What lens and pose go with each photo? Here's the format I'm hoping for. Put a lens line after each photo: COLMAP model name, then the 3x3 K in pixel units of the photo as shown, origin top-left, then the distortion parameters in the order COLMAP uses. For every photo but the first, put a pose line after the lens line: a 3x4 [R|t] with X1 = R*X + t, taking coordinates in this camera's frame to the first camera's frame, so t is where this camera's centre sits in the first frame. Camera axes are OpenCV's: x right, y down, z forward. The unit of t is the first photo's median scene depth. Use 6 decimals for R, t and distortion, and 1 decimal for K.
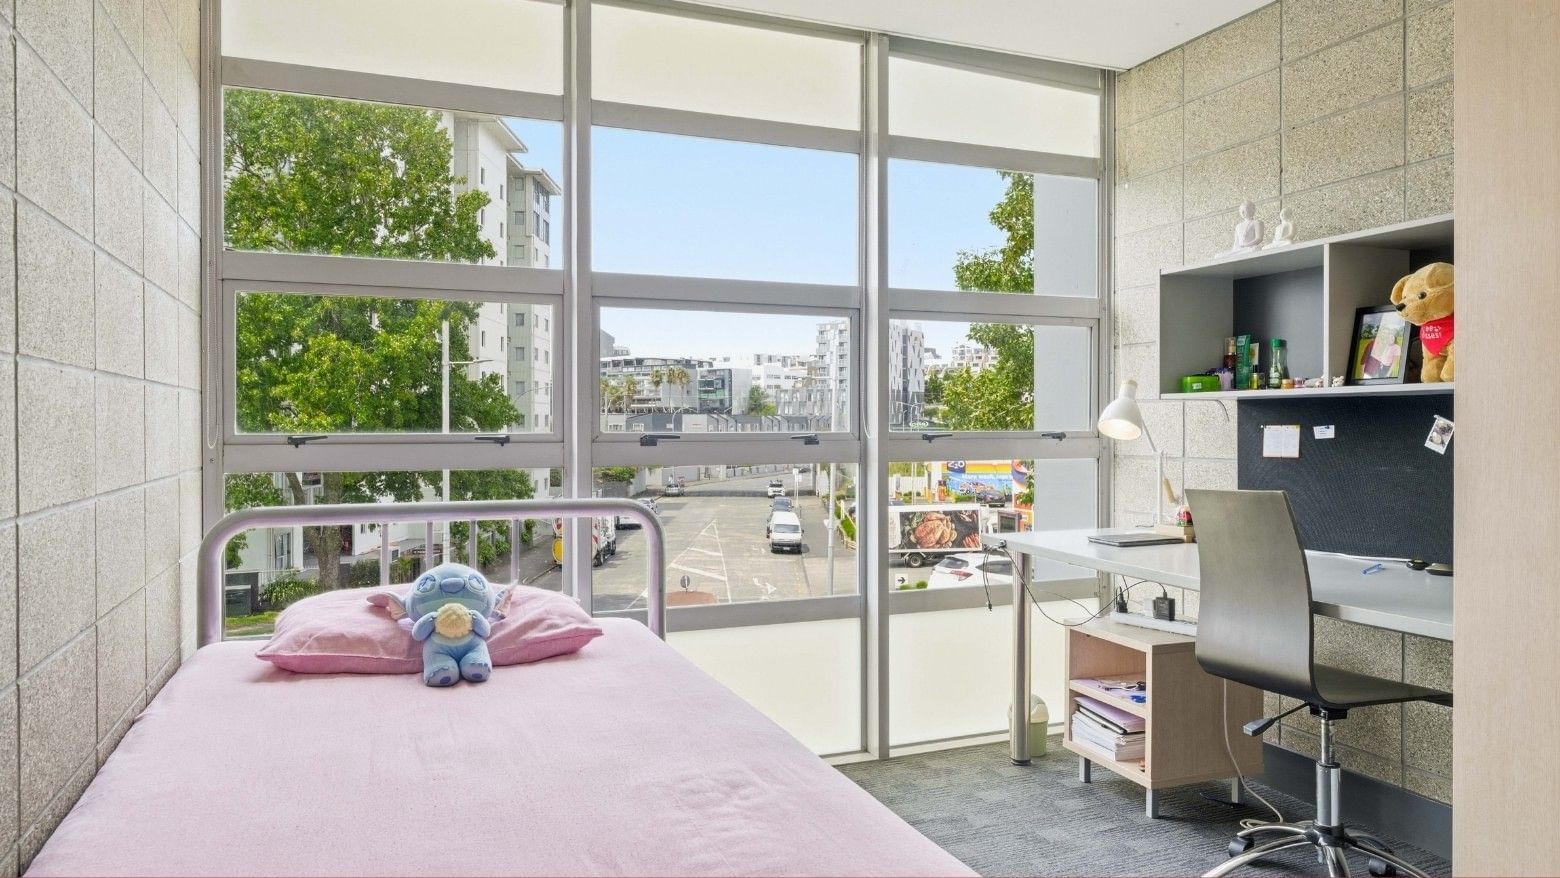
lens RADIAL K [[1051.3, 0, 791.3], [0, 1051.3, 427.2], [0, 0, 1]] dist [0.003763, -0.001050]
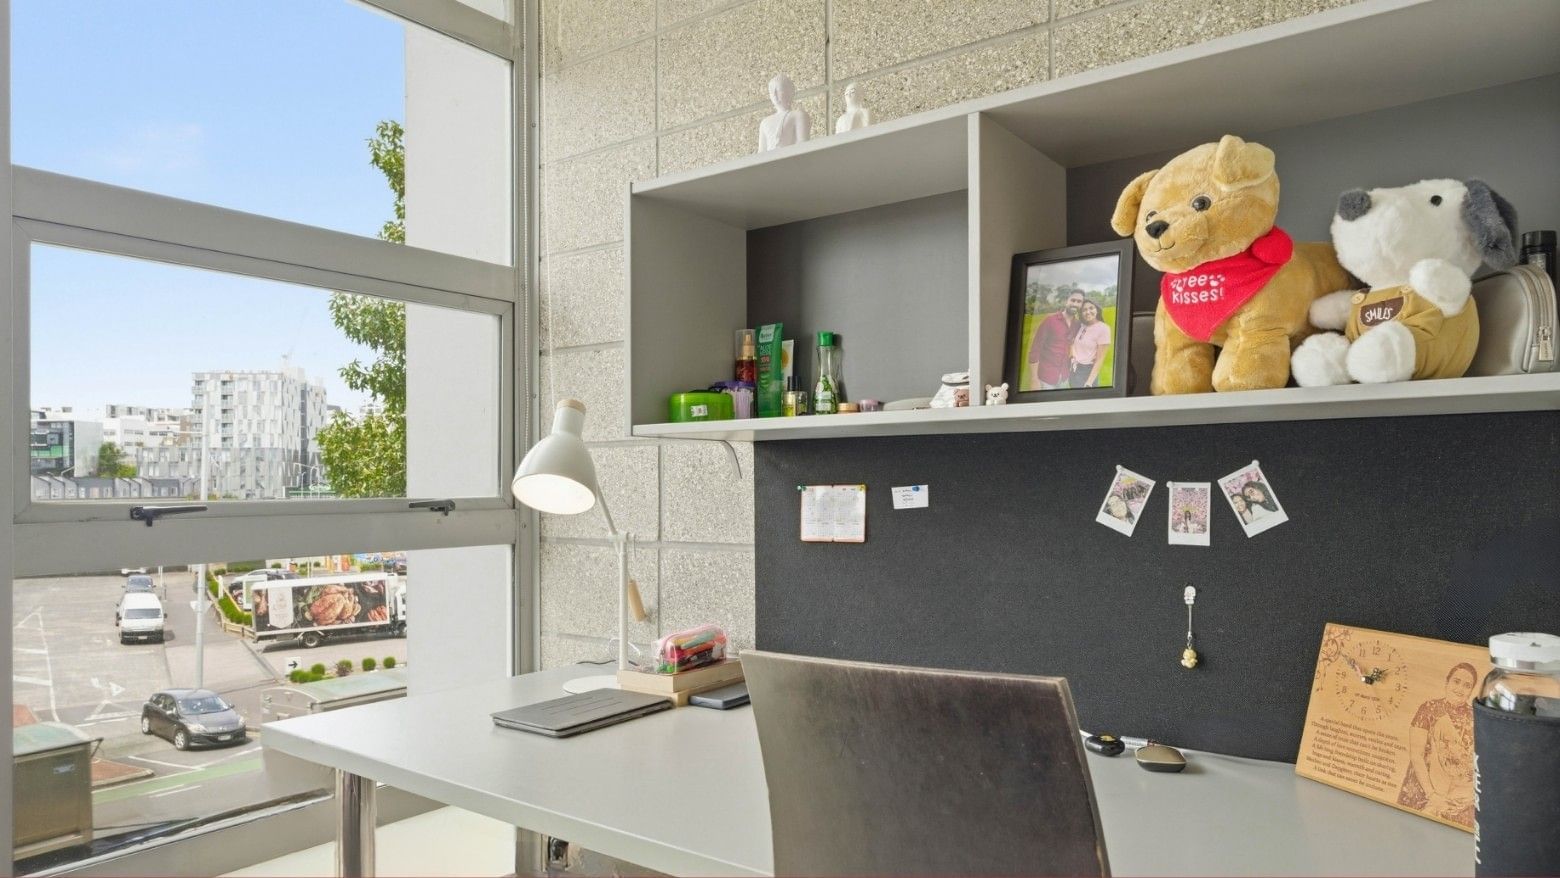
lens RADIAL K [[1040.1, 0, 780.9], [0, 1040.1, 484.1], [0, 0, 1]] dist [0.006121, 0.003750]
pose [[0.860167, -0.002300, 0.510008, 0.130001], [0.005092, 0.999979, -0.004079, -0.000236], [-0.509988, 0.006106, 0.860160, 0.443782]]
